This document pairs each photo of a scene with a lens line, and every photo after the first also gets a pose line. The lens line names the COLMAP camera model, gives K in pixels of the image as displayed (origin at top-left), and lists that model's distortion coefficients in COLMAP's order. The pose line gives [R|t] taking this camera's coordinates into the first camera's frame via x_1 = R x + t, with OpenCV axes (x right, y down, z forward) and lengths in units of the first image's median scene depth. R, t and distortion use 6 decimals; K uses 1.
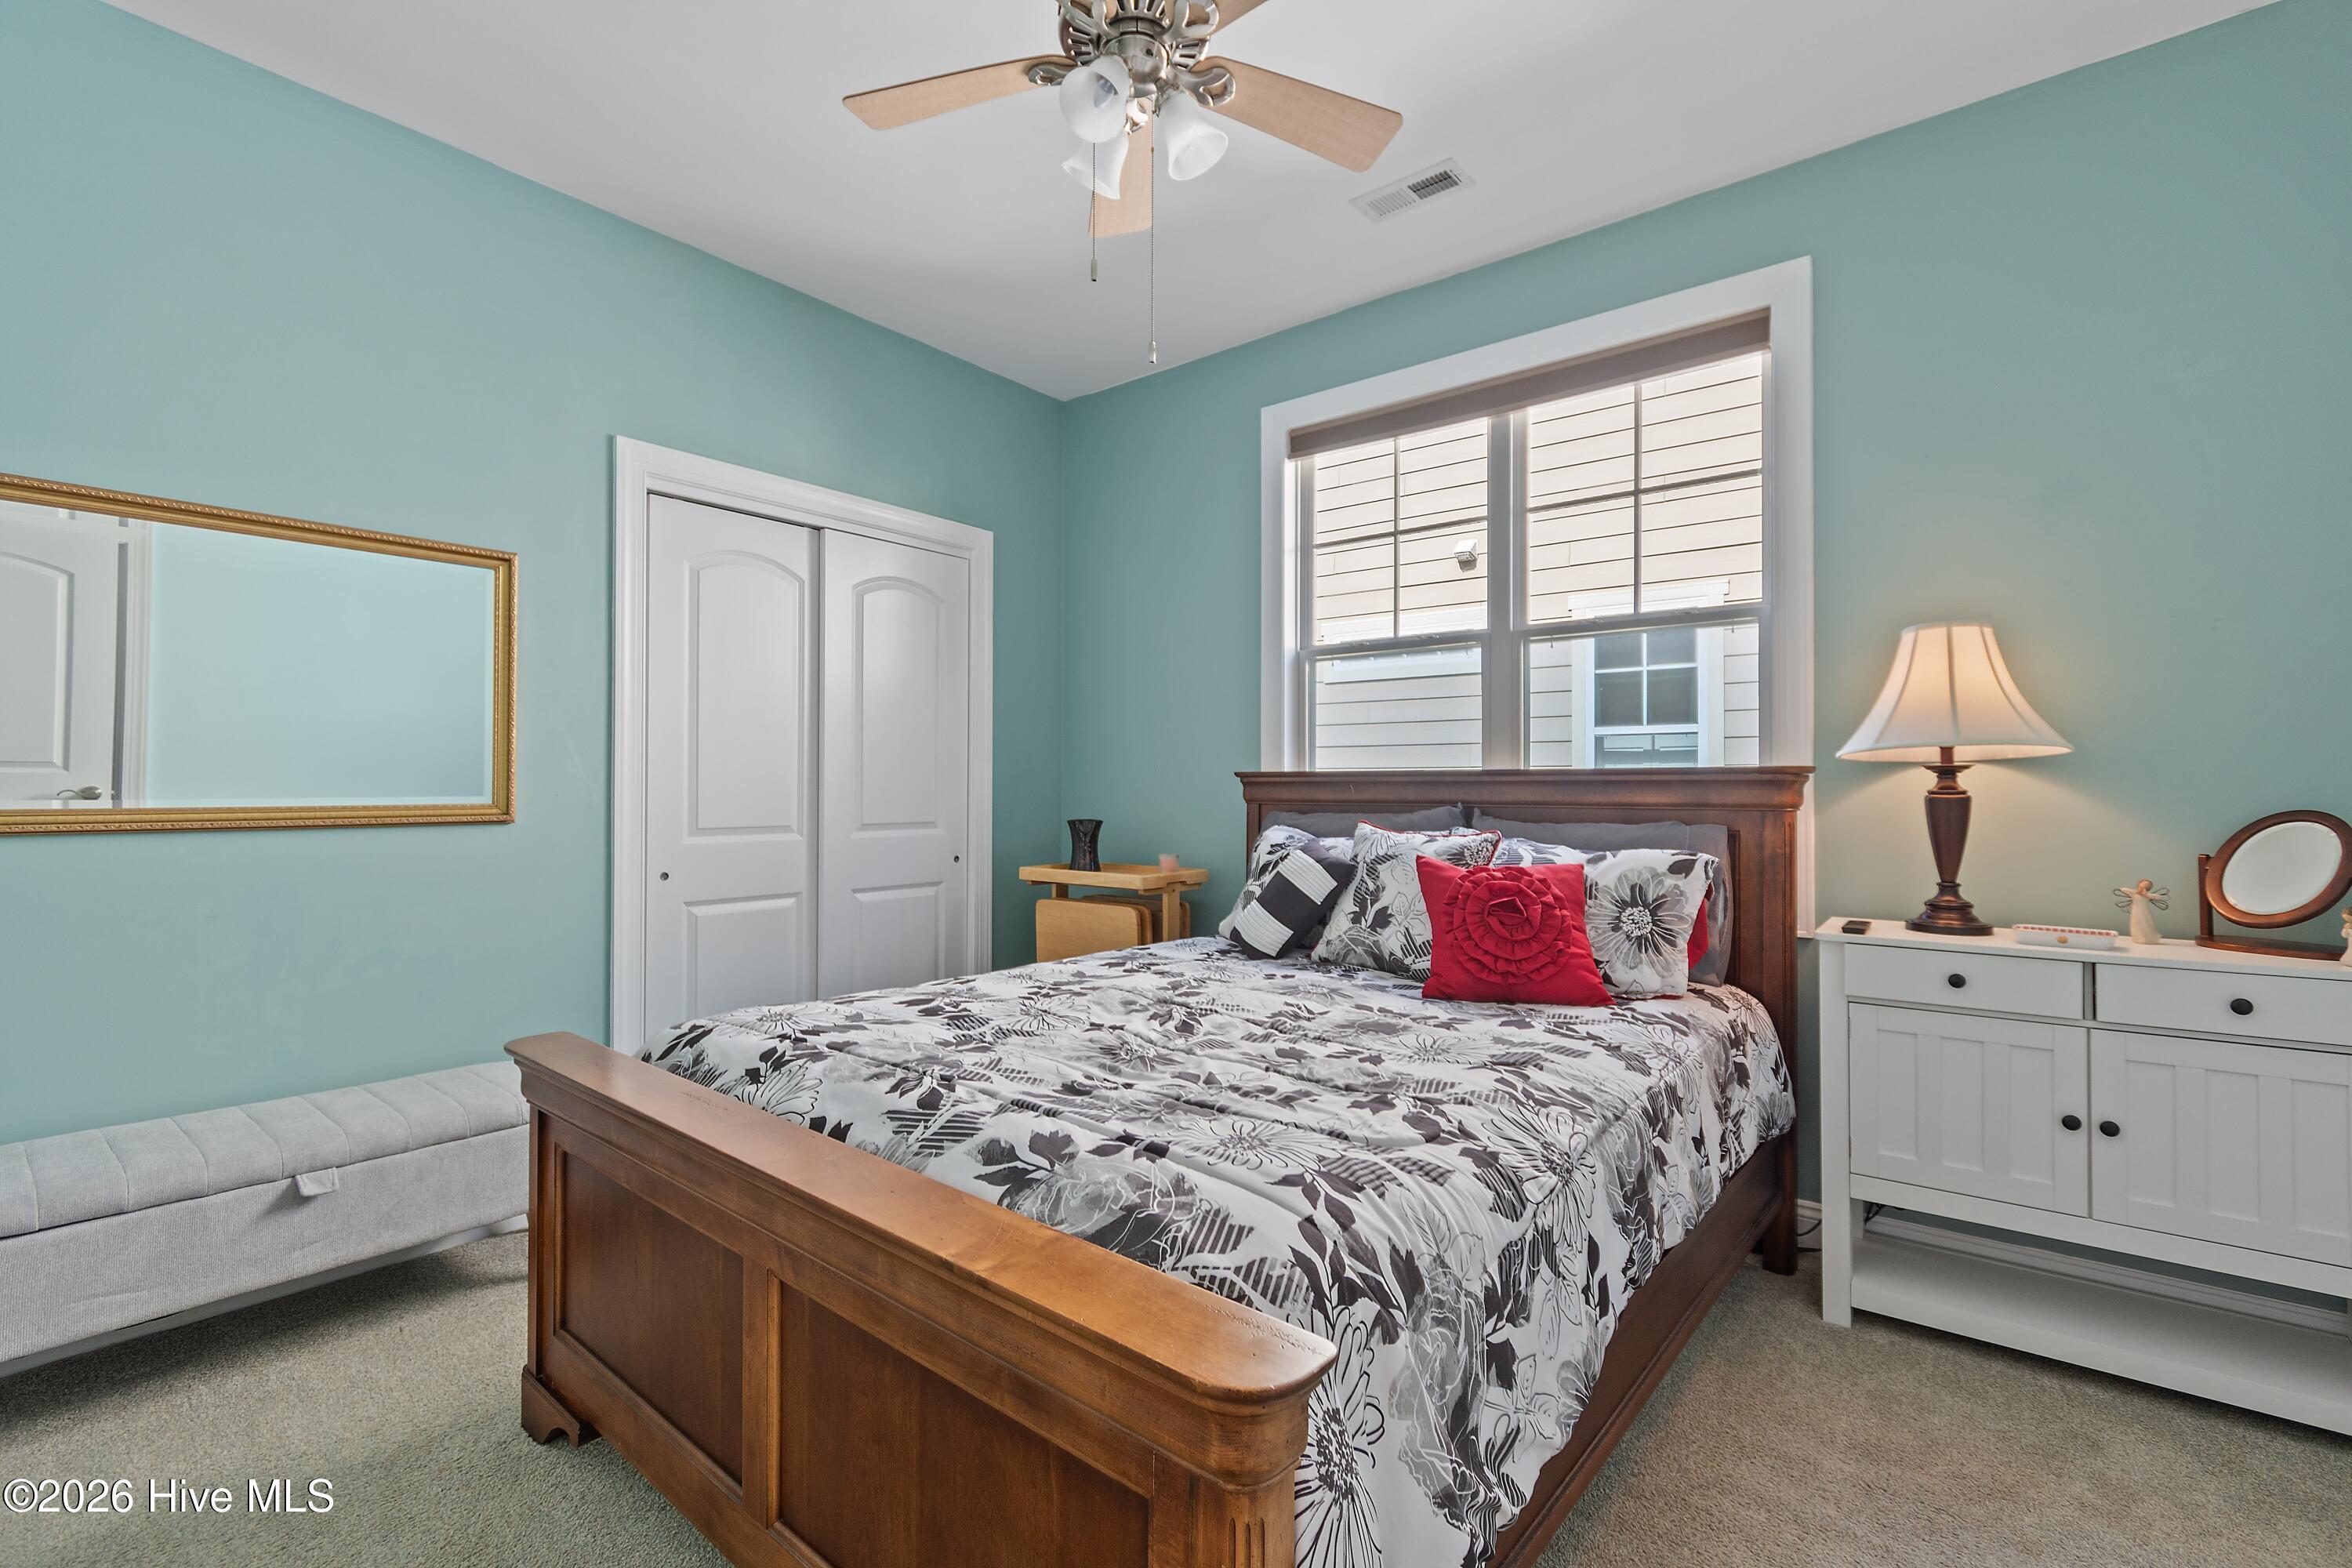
lens RADIAL K [[1034.3, 0, 1202.0], [0, 1034.3, 776.5], [0, 0, 1]] dist [0.002446, -0.000612]
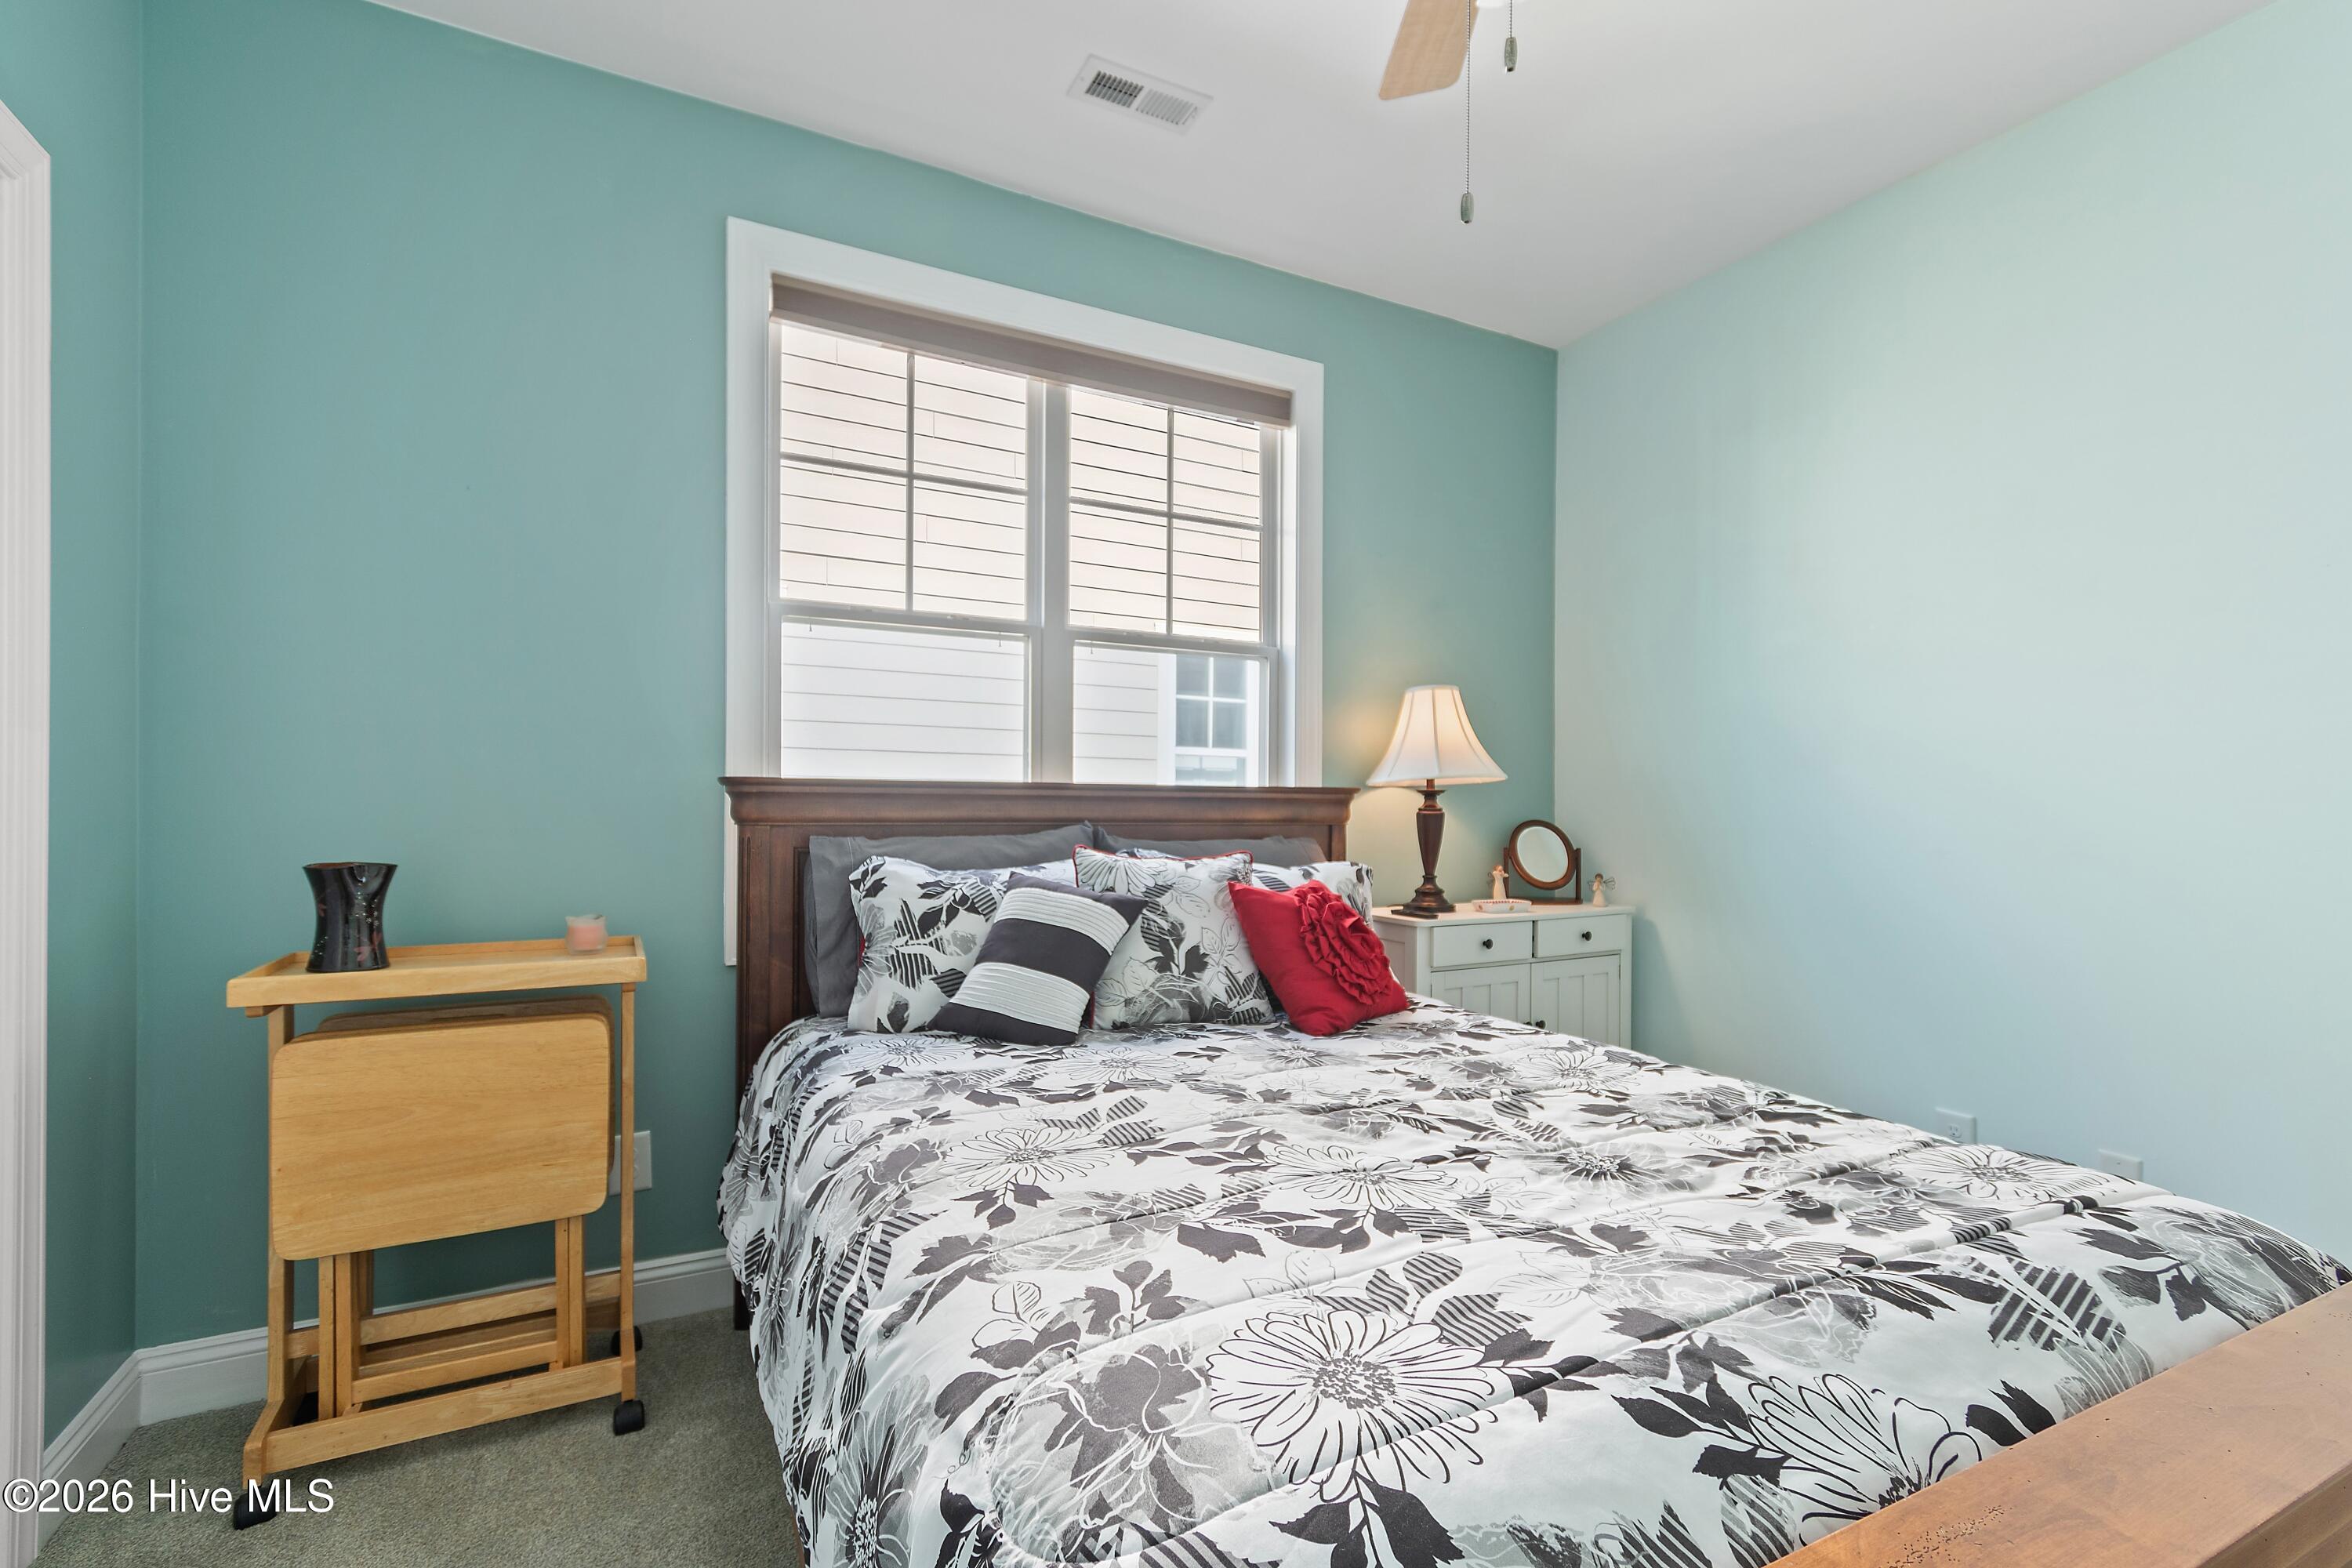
lens RADIAL K [[1034.3, 0, 1184.1], [0, 1034.3, 804.8], [0, 0, 1]] dist [0.002446, -0.000612]
pose [[0.405626, 0.000974, 0.914039, -0.601211], [-0.018870, 0.999795, 0.007308, 0.004391], [-0.913844, -0.020212, 0.405561, 0.669650]]
